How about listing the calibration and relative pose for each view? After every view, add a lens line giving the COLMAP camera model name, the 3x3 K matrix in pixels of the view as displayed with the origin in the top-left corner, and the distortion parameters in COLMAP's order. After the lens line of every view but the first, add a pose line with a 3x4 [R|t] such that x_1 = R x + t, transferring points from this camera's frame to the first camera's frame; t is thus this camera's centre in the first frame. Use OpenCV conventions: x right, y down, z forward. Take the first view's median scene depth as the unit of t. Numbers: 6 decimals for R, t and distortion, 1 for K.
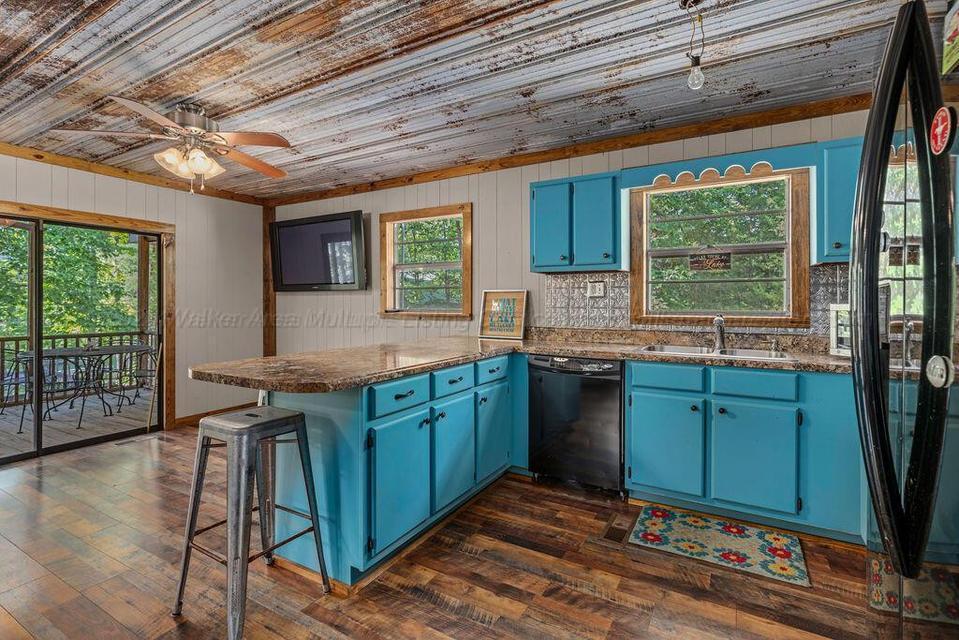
lens RADIAL K [[446.2, 0, 480.8], [0, 446.2, 303.4], [0, 0, 1]] dist [0.005220, 0.000463]
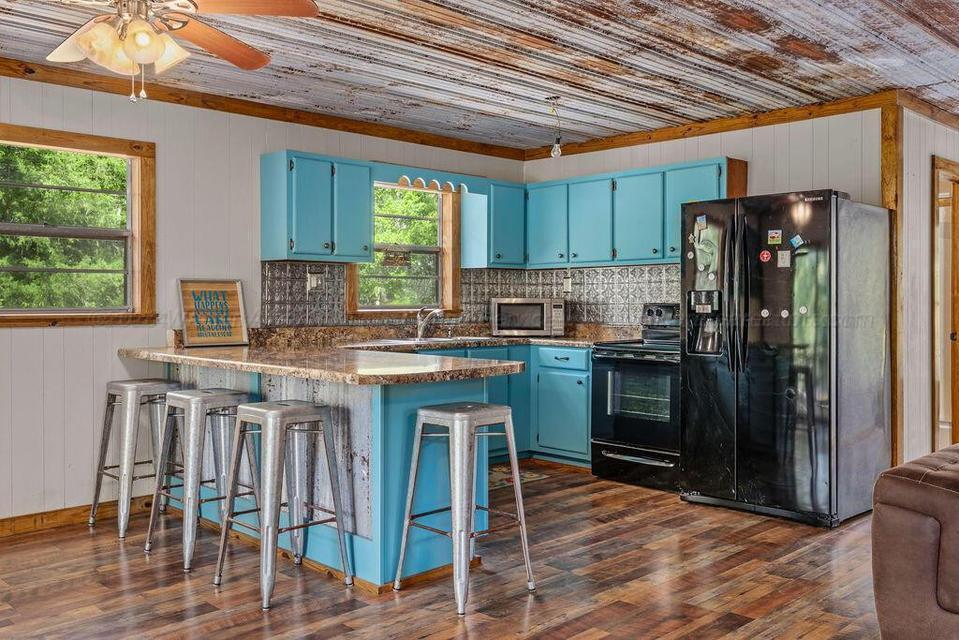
lens RADIAL K [[856.1, 0, 478.9], [0, 856.1, 316.5], [0, 0, 1]] dist [-0.003145, -0.001503]
pose [[0.269071, -0.018677, 0.962939, -1.549766], [0.003723, 0.999825, 0.018352, 0.009182], [-0.963113, -0.001353, 0.269093, 0.287927]]
